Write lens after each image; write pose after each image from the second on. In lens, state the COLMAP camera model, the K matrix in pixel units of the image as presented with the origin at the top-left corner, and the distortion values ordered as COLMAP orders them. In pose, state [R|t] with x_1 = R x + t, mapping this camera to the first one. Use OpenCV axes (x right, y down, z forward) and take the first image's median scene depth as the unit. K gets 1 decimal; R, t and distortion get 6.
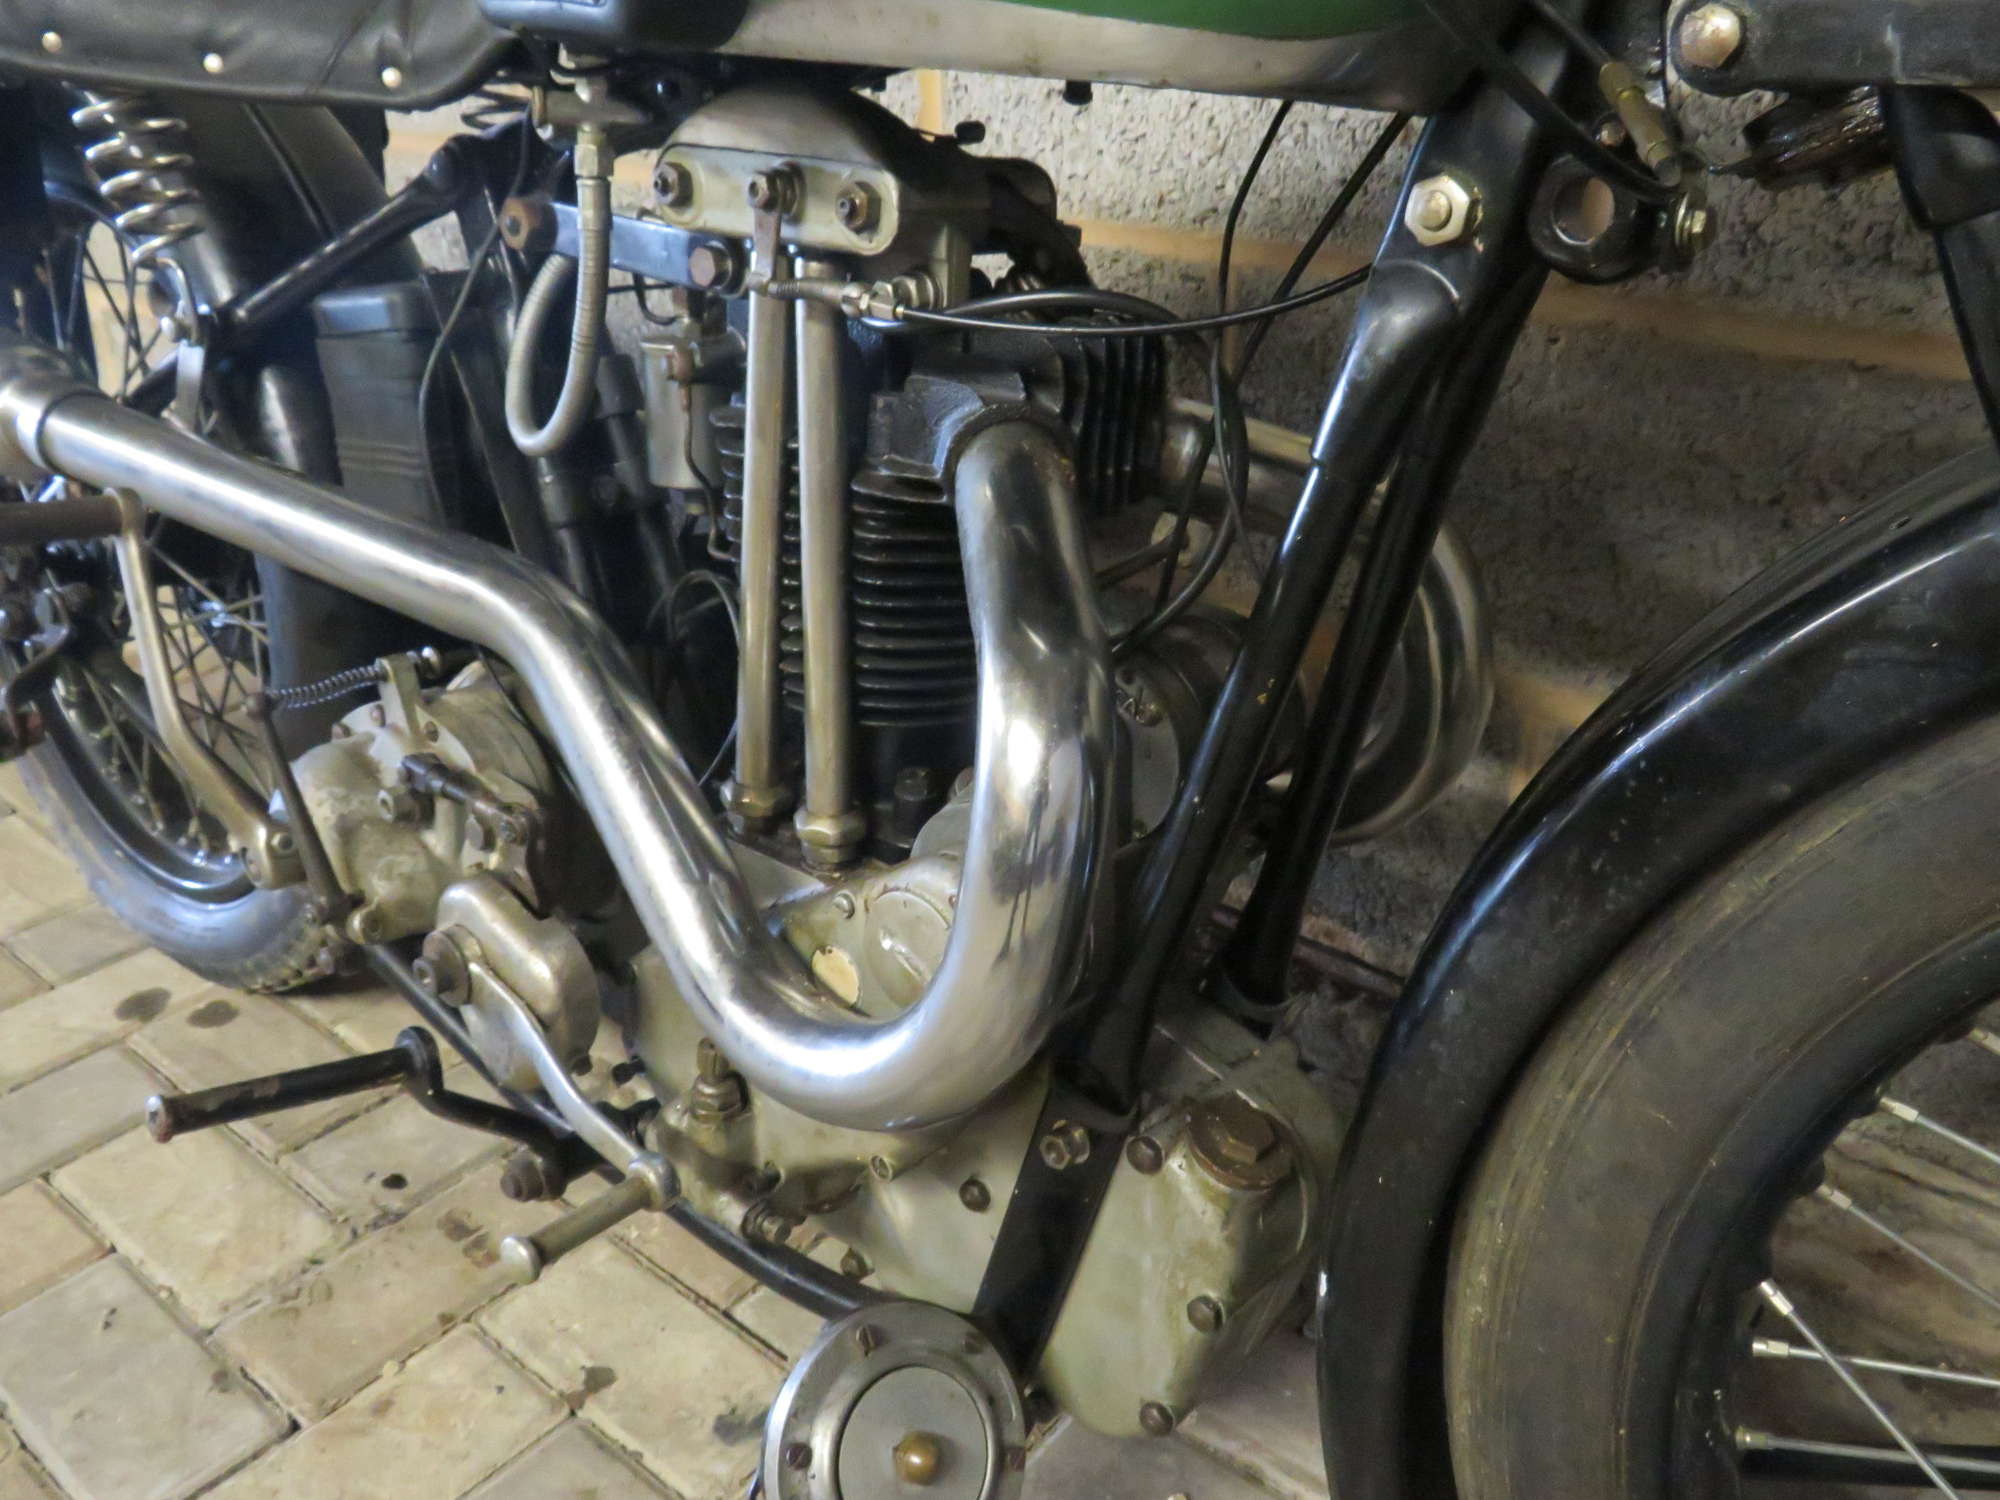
lens RADIAL K [[1658.4, 0, 1015.0], [0, 1658.4, 743.8], [0, 0, 1]] dist [-0.047130, 0.014036]
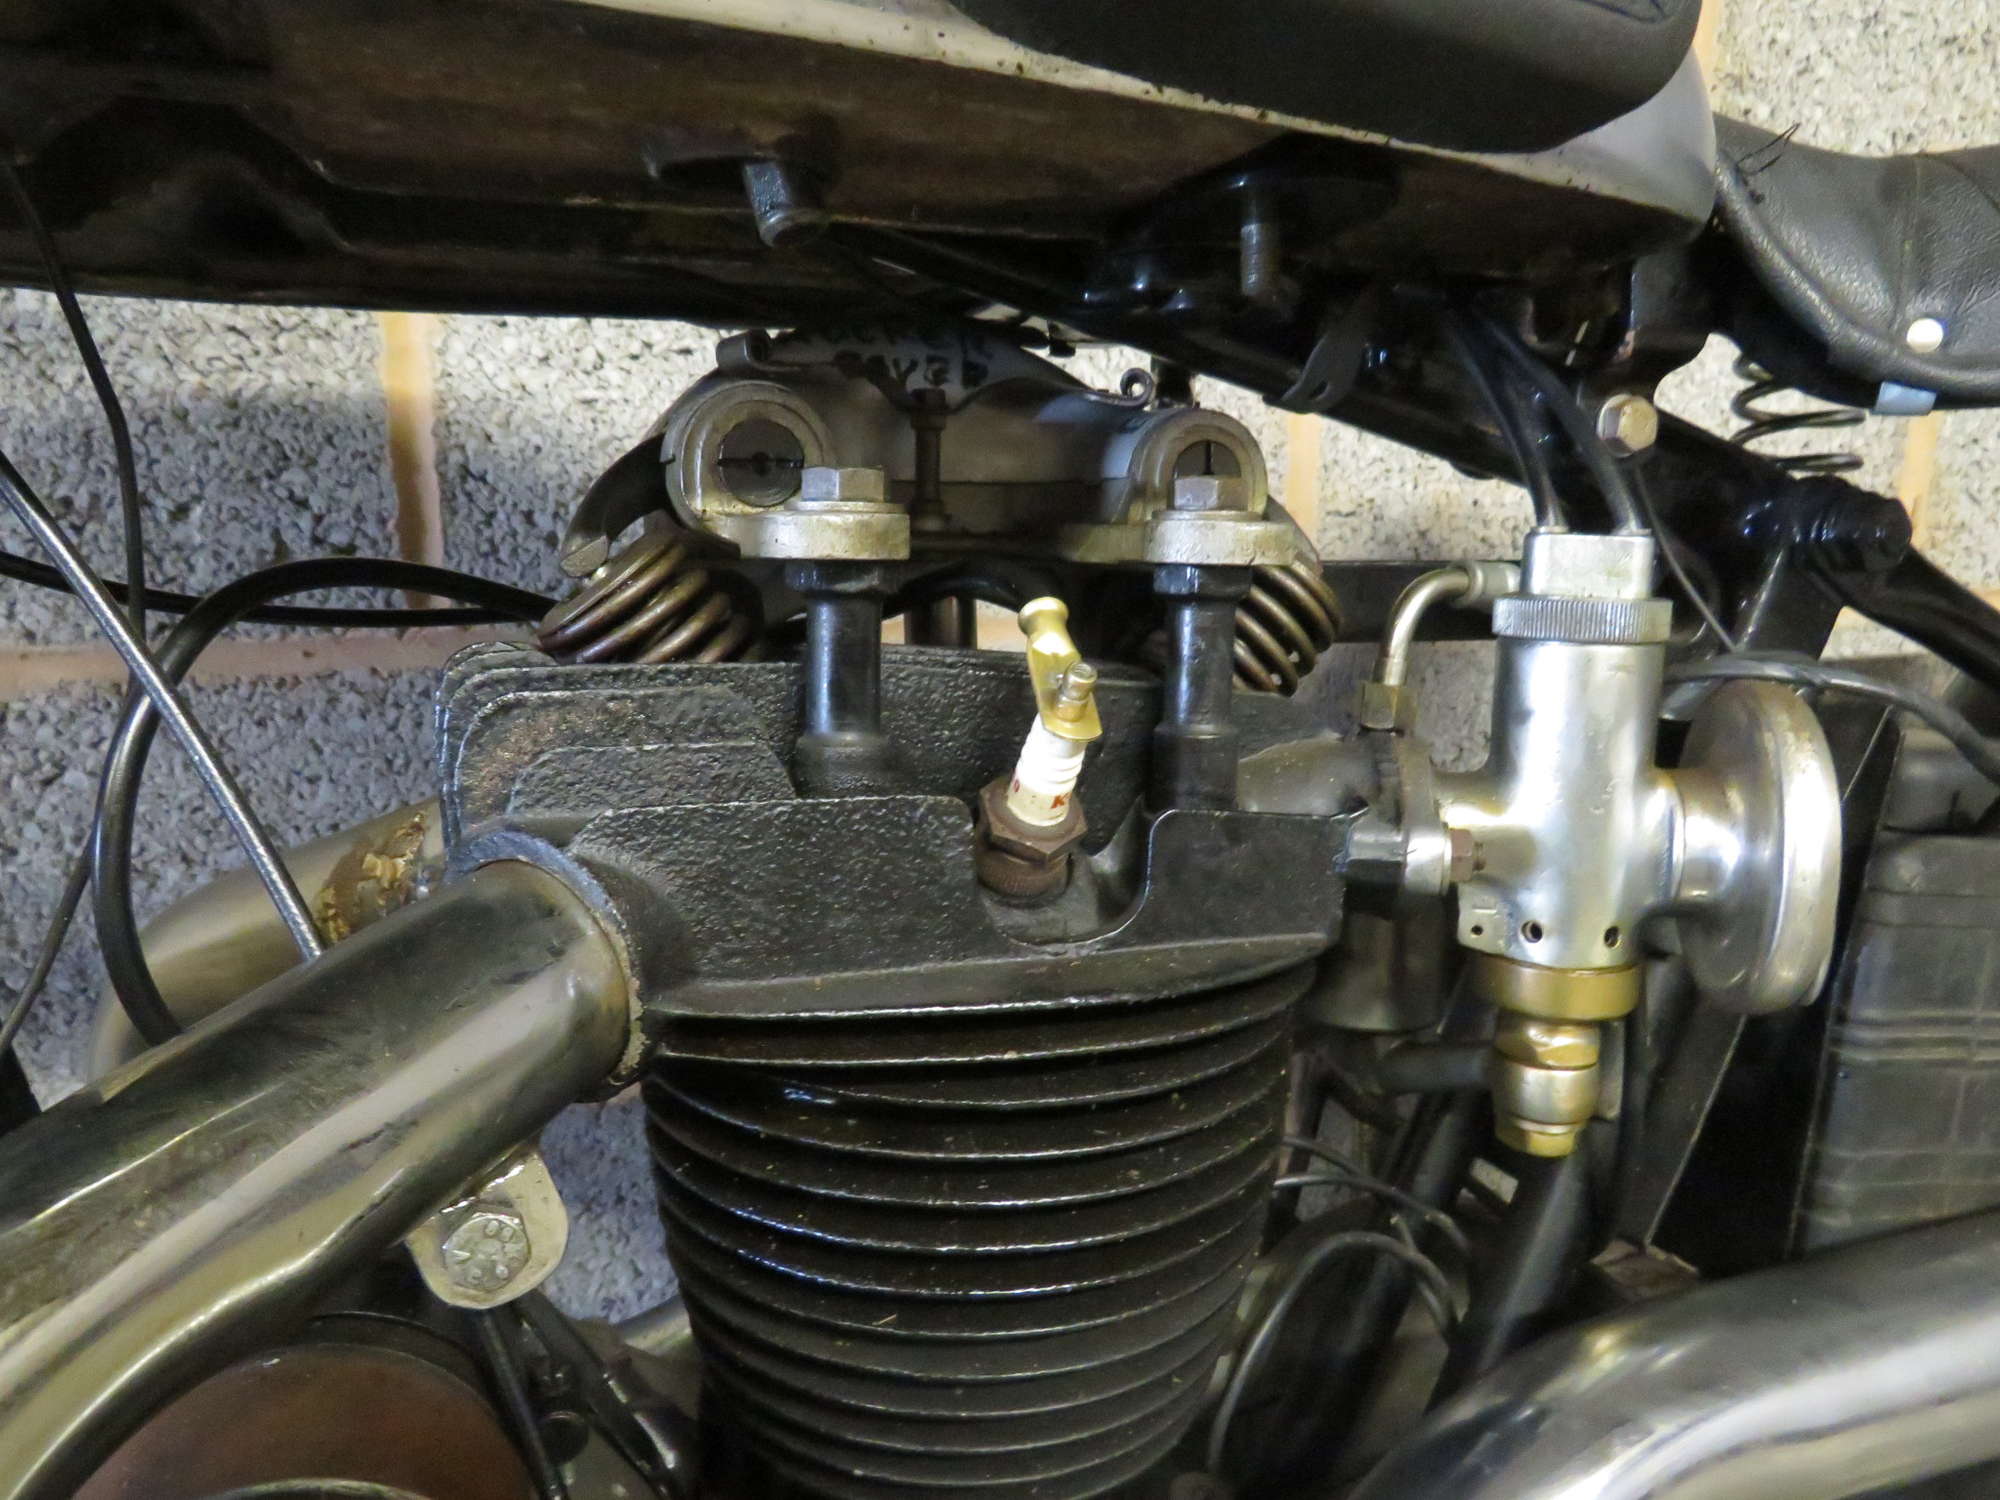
lens RADIAL K [[1405.8, 0, 995.2], [0, 1405.8, 746.7], [0, 0, 1]] dist [-0.030383, 0.006117]
pose [[0.558684, -0.177776, 0.810104, -0.512741], [0.369679, 0.927739, -0.051357, -0.223009], [-0.742435, 0.328170, 0.584033, 0.655012]]
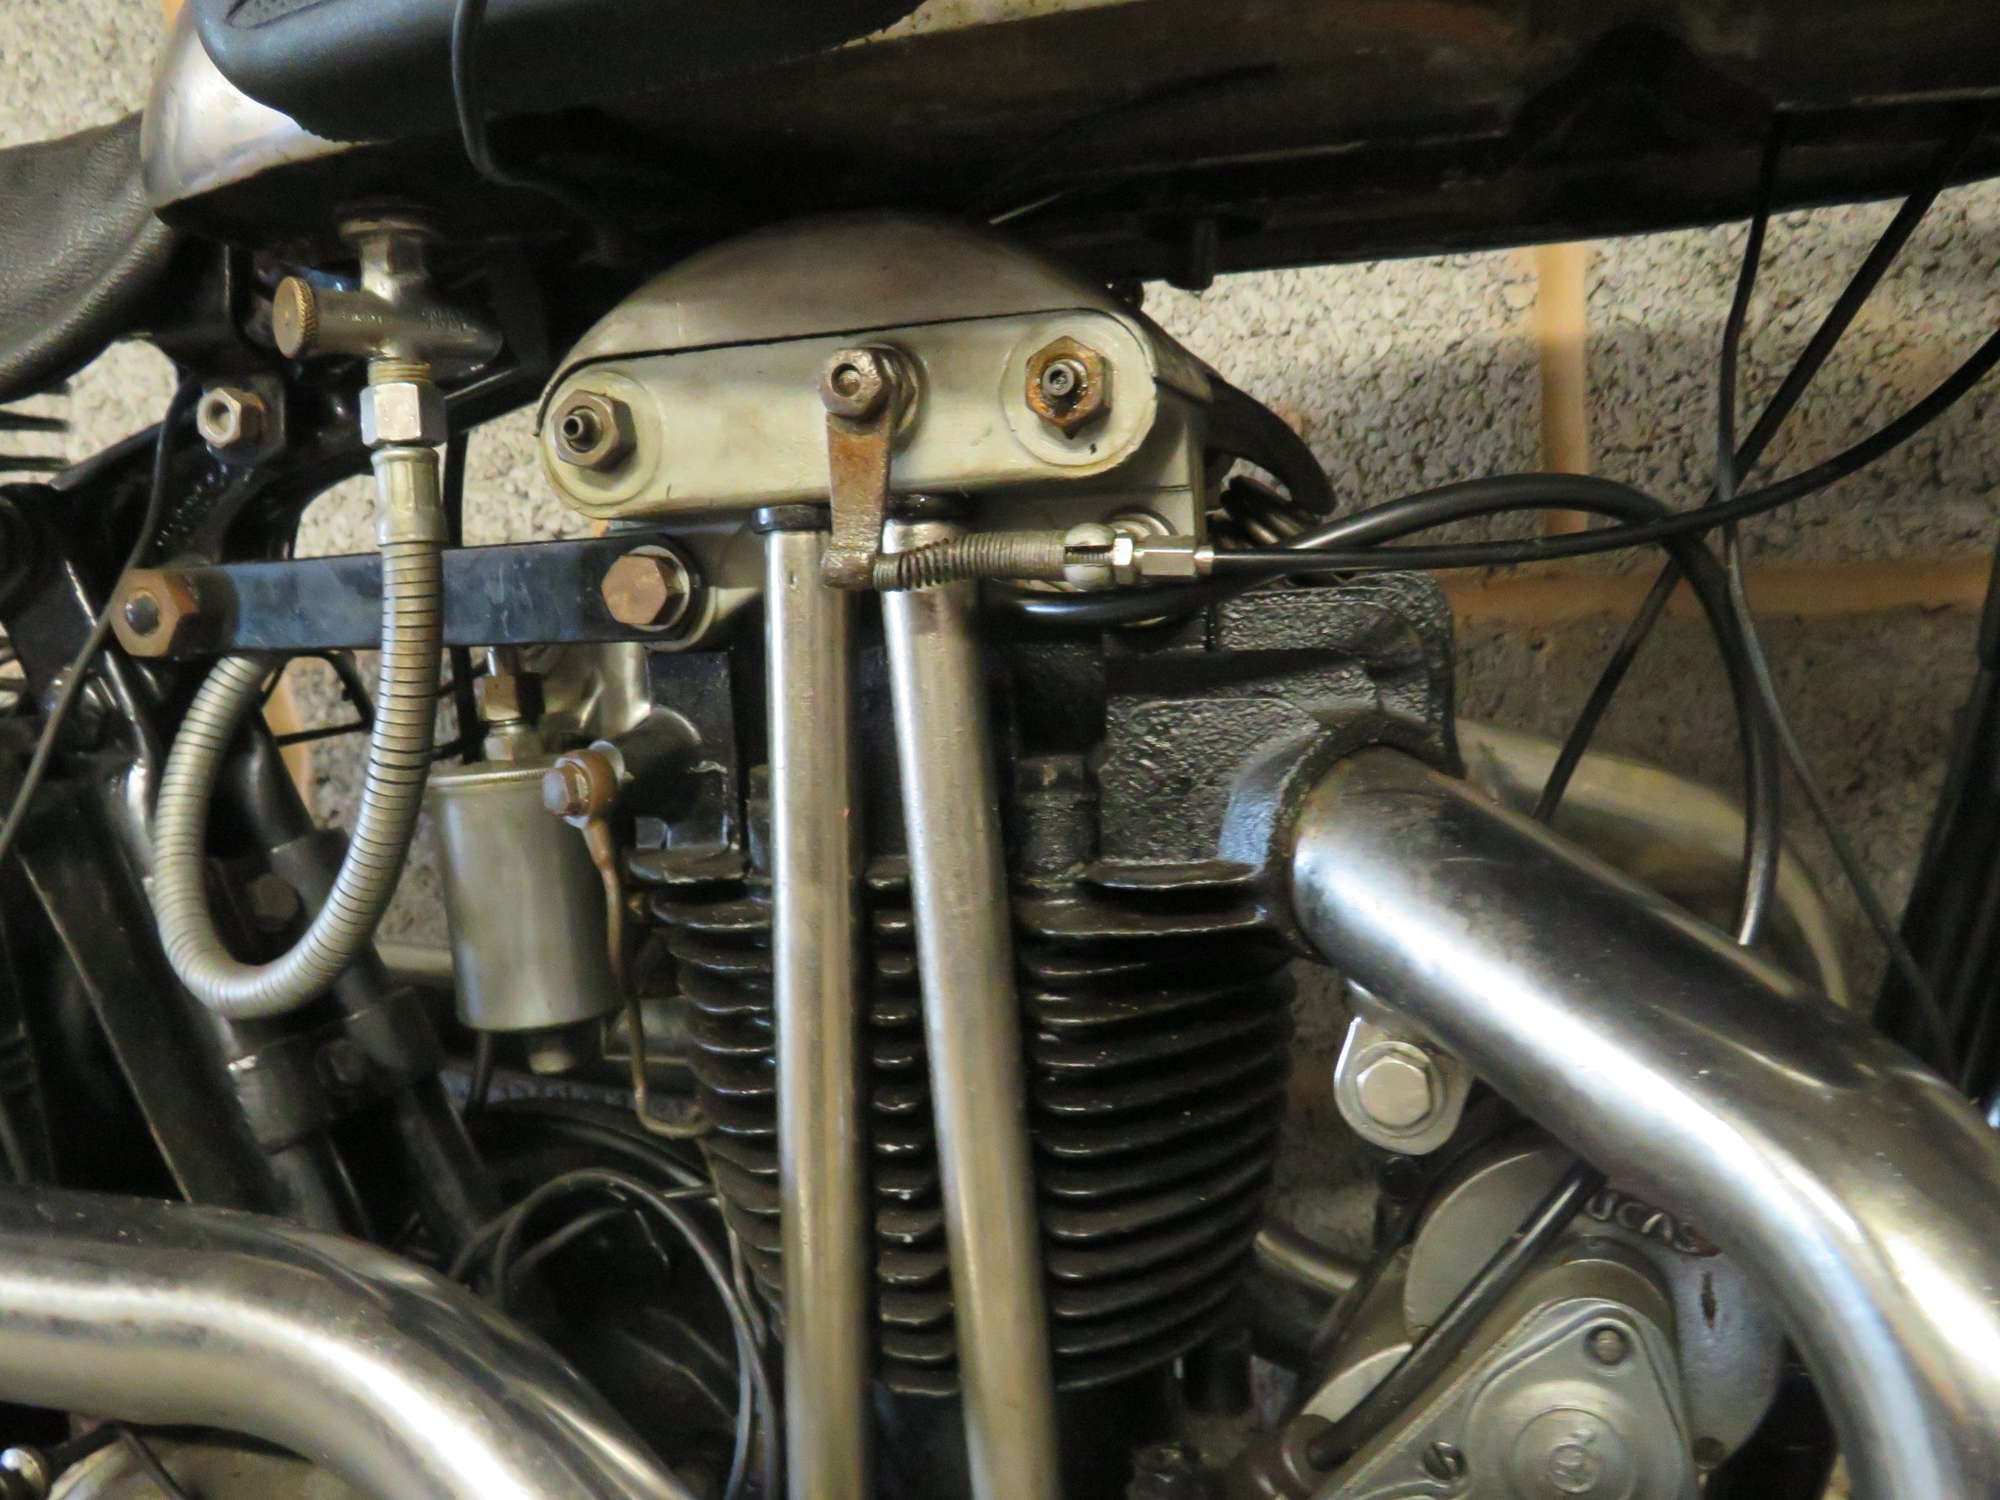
lens RADIAL K [[1658.4, 0, 1001.0], [0, 1658.4, 737.0], [0, 0, 1]] dist [-0.047130, 0.014036]
pose [[0.923653, -0.132418, 0.359626, -0.216986], [0.233659, 0.938395, -0.254596, -0.062246], [-0.303758, 0.319188, 0.897692, 0.386093]]
